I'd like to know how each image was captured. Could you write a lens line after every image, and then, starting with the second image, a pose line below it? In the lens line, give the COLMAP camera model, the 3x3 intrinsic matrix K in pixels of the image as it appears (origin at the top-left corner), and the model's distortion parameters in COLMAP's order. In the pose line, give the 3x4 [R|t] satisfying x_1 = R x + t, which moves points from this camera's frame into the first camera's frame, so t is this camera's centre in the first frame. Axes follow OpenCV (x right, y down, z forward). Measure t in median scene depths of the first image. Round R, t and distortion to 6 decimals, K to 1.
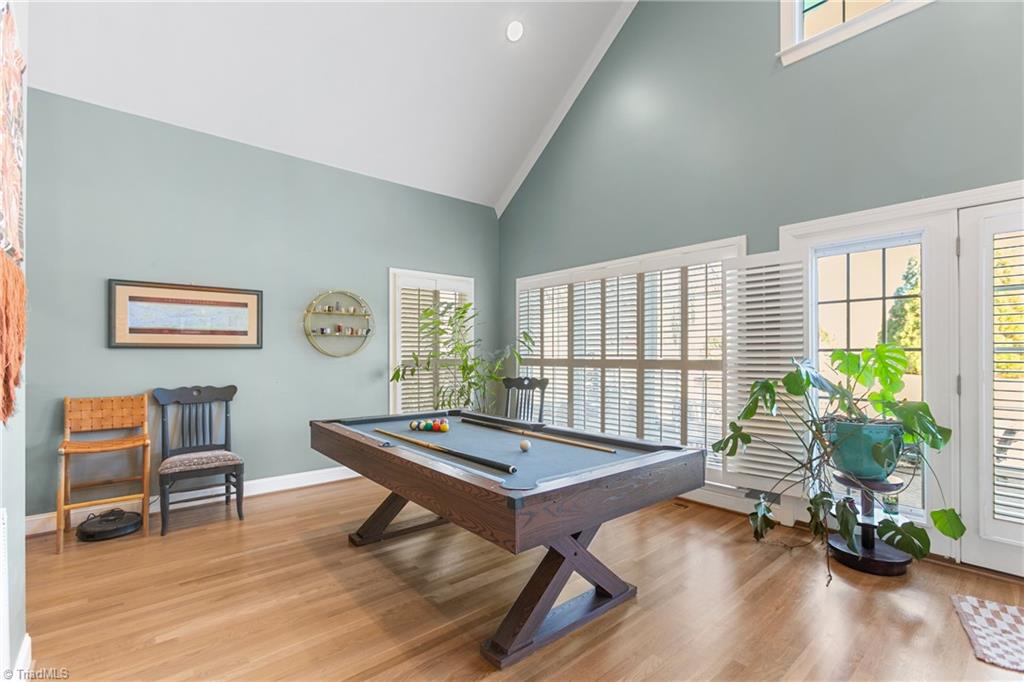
lens RADIAL K [[461.1, 0, 509.0], [0, 461.1, 353.3], [0, 0, 1]] dist [-0.017876, 0.000079]
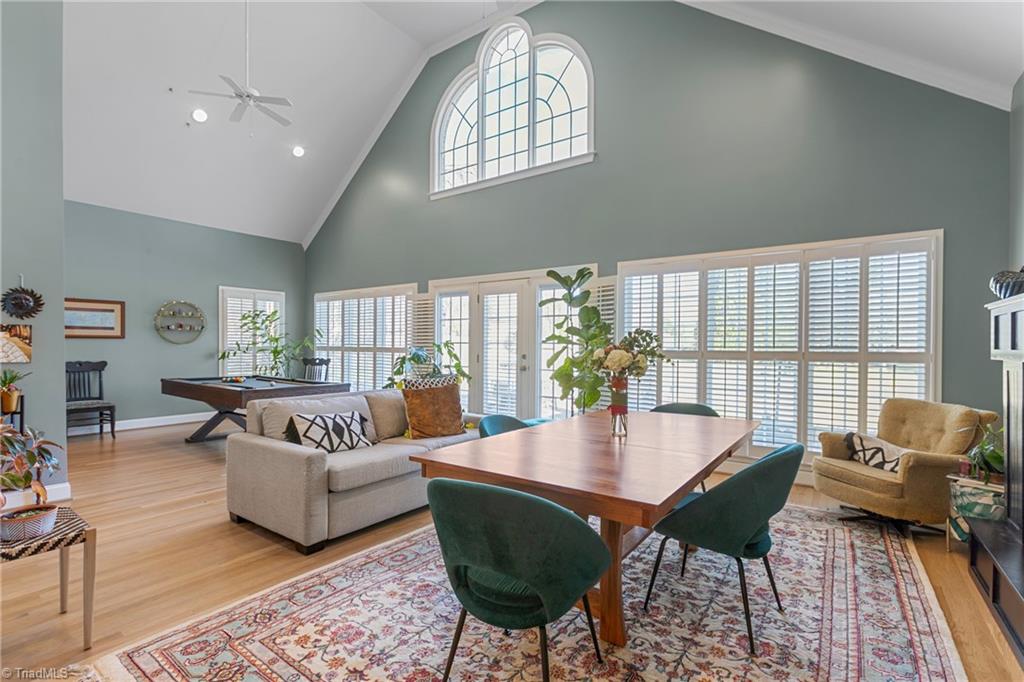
lens RADIAL K [[476.2, 0, 512.2], [0, 476.2, 350.3], [0, 0, 1]] dist [0.001040, 0.000414]
pose [[0.970059, 0.004562, 0.242828, 0.323298], [-0.008169, 0.999871, 0.013850, -0.002079], [-0.242734, -0.015419, 0.969970, -0.827063]]
